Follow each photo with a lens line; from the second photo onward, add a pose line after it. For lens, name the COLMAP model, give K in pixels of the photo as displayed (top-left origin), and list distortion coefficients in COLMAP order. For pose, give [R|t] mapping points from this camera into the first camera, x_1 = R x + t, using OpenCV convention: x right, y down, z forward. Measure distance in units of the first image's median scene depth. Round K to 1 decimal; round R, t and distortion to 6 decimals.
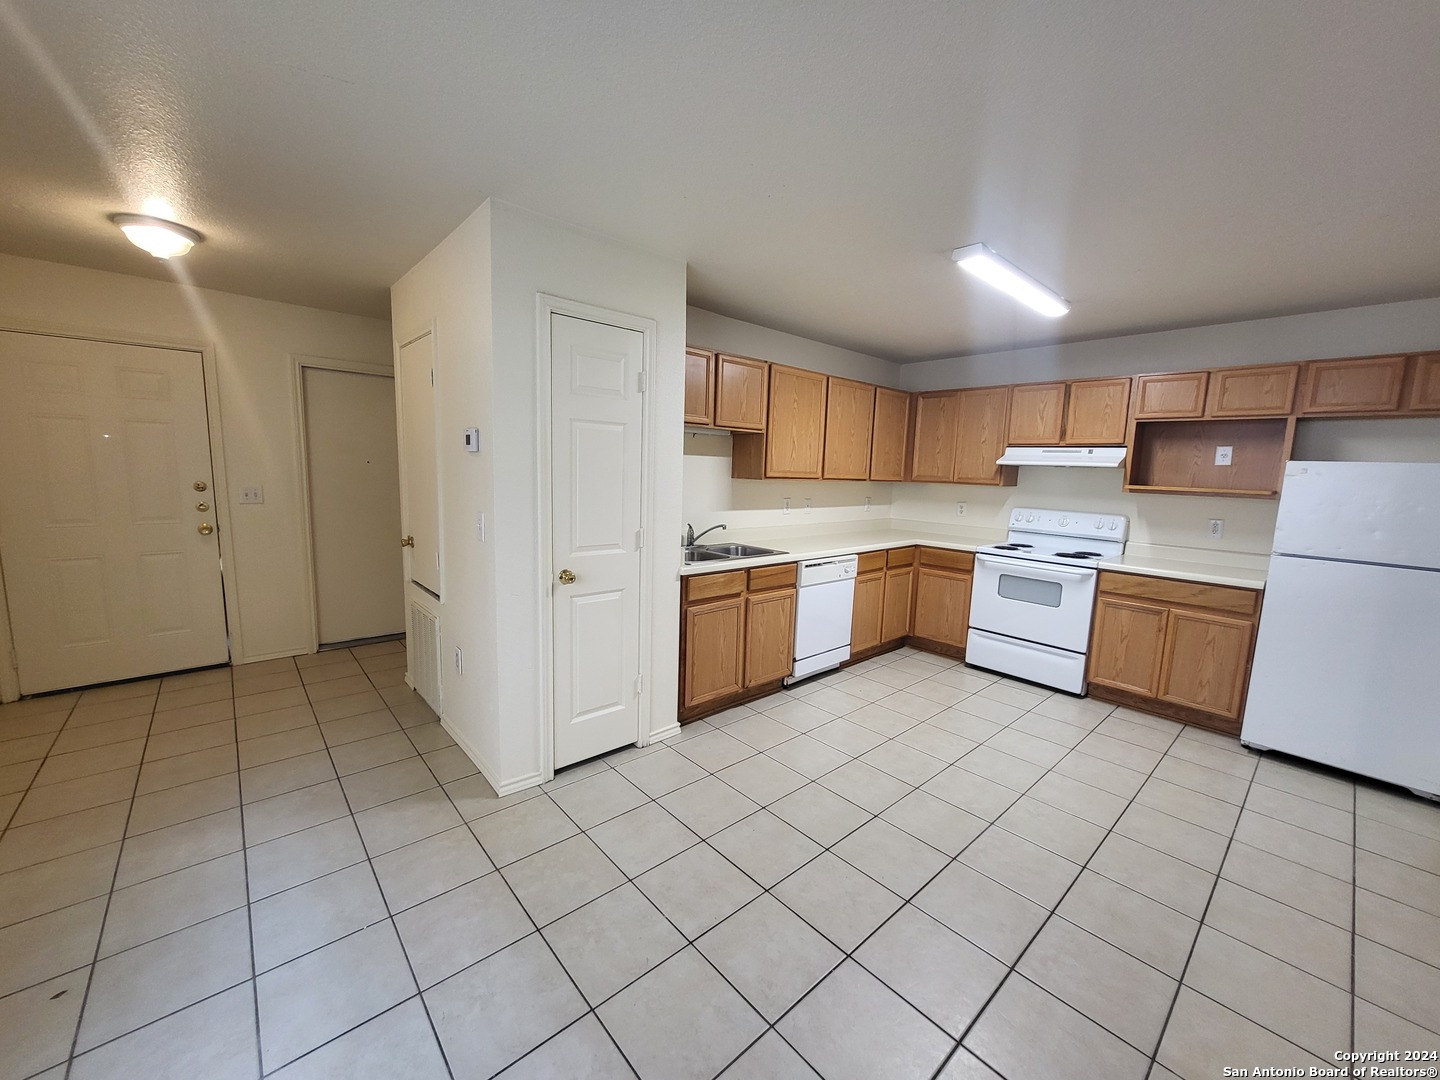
lens RADIAL K [[562.5, 0, 719.4], [0, 562.5, 540.3], [0, 0, 1]] dist [-0.002897, -0.000207]
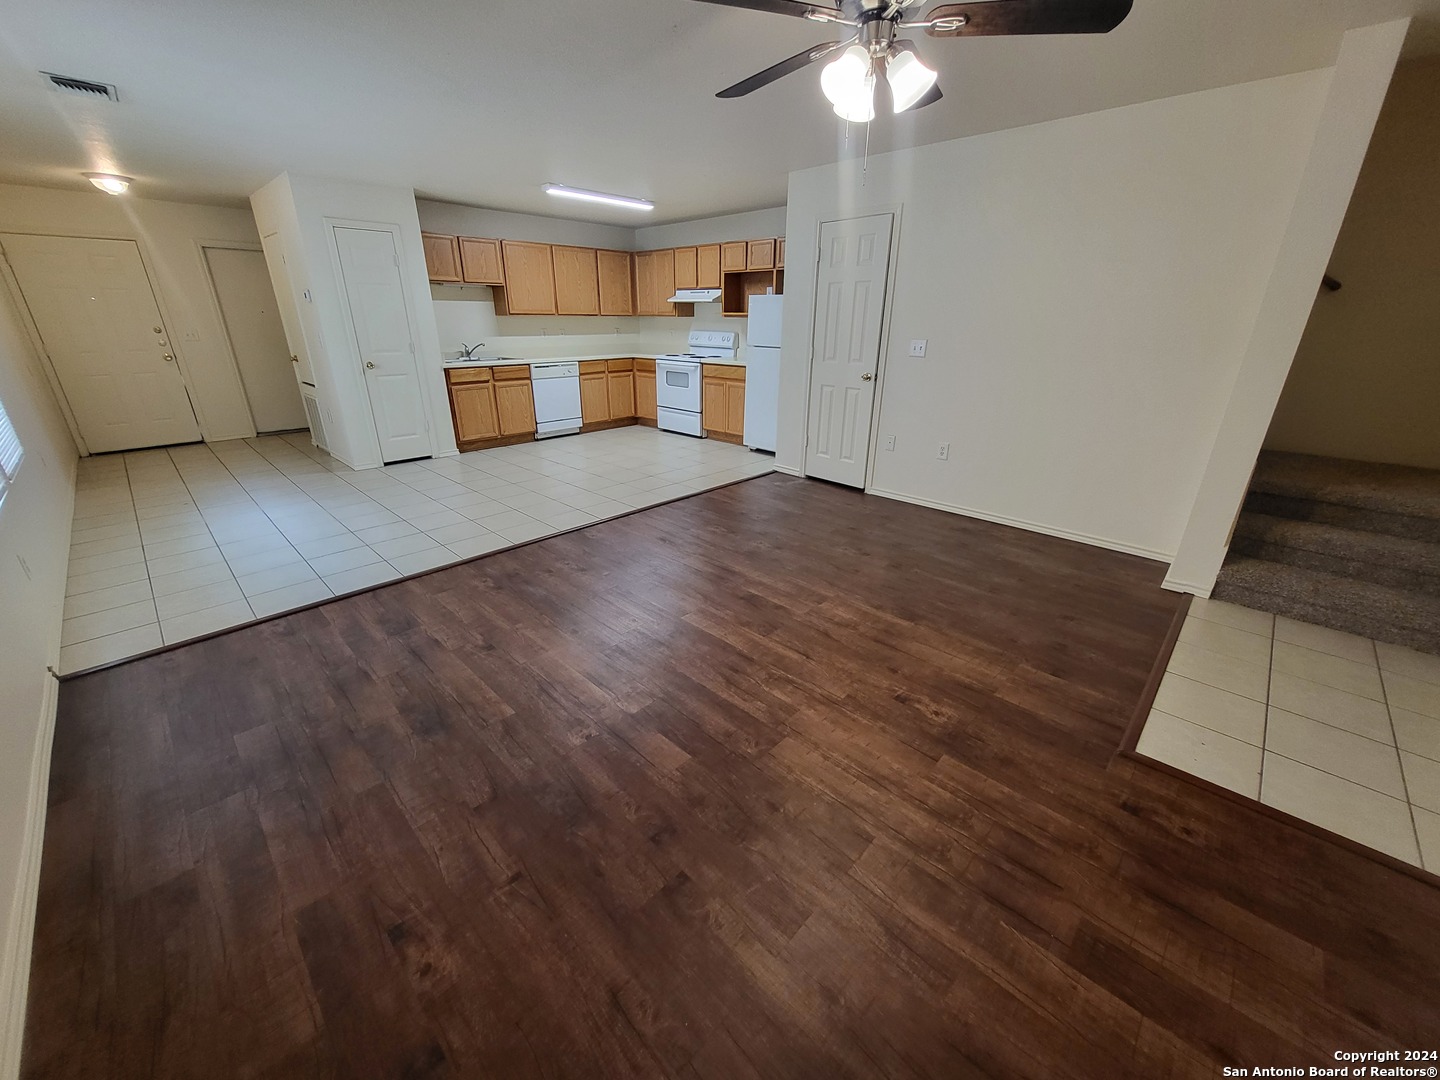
lens RADIAL K [[562.5, 0, 719.7], [0, 562.5, 539.6], [0, 0, 1]] dist [-0.002897, -0.000207]
pose [[0.996786, -0.052712, 0.060328, 0.573966], [0.036176, 0.968054, 0.248119, 0.147692], [-0.071480, -0.245139, 0.966849, -0.839123]]
